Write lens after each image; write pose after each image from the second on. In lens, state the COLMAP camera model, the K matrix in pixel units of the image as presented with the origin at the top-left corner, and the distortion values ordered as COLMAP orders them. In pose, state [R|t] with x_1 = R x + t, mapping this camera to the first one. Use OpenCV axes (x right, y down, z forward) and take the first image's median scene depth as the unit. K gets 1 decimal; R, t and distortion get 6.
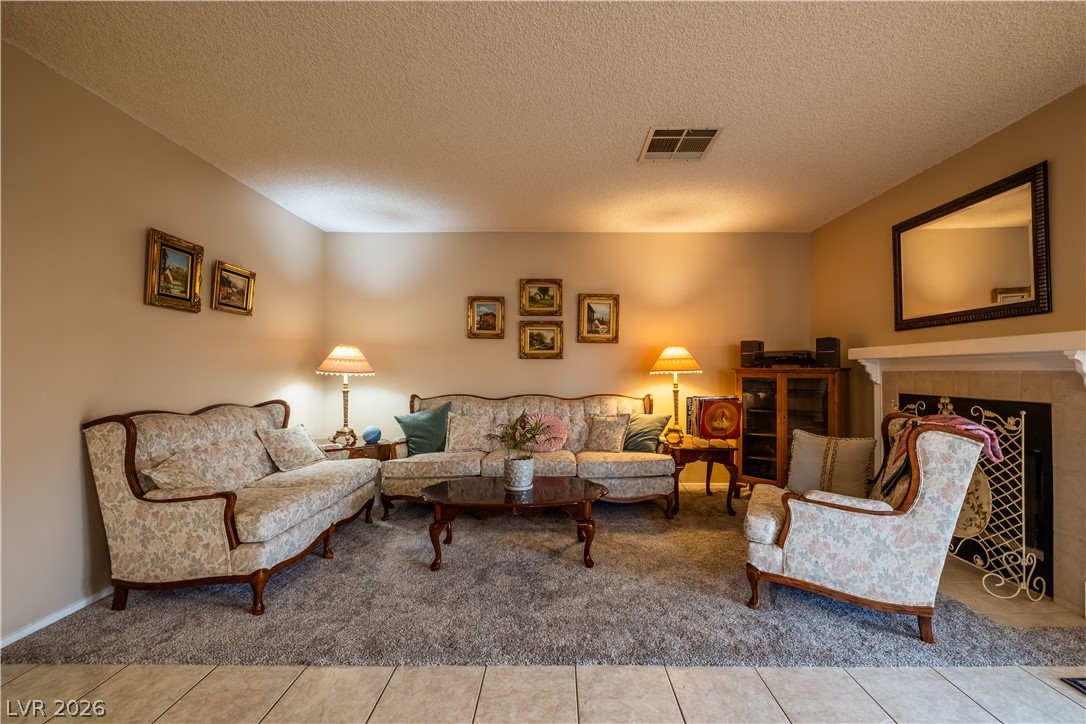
lens RADIAL K [[457.9, 0, 549.4], [0, 457.9, 362.1], [0, 0, 1]] dist [-0.001650, -0.000597]
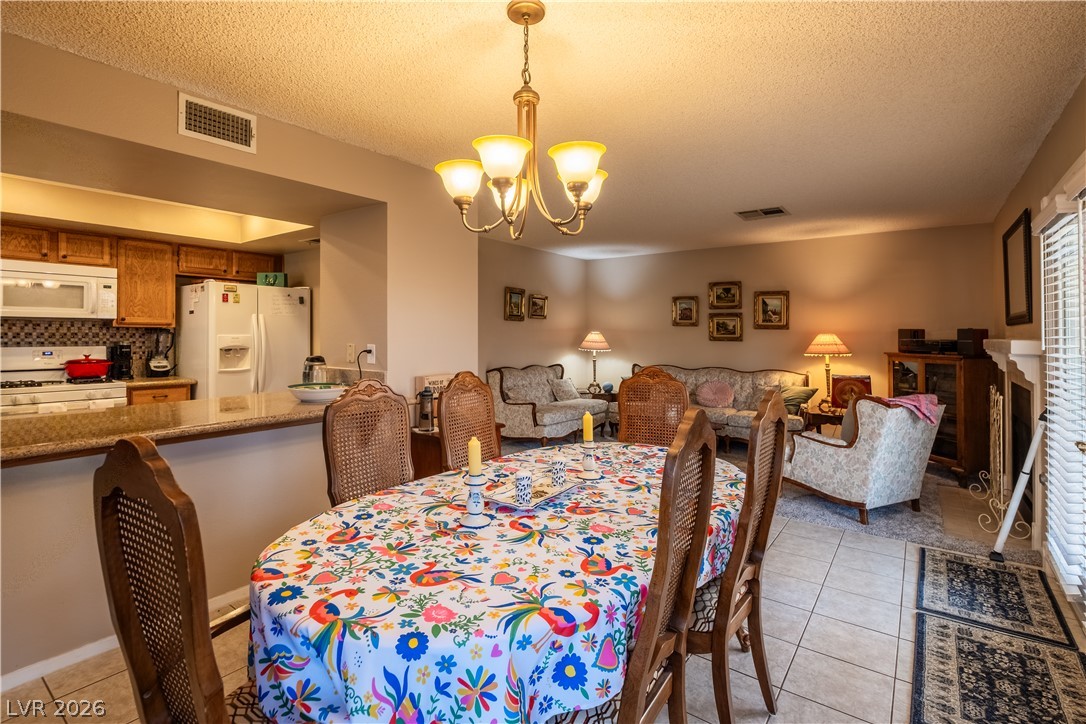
lens RADIAL K [[517.2, 0, 520.8], [0, 517.2, 343.1], [0, 0, 1]] dist [-0.003514, -0.000567]
pose [[0.783428, 0.016378, -0.621267, 0.536112], [0.007458, 0.999333, 0.035750, -0.070881], [0.621438, -0.032641, 0.782783, -0.666817]]
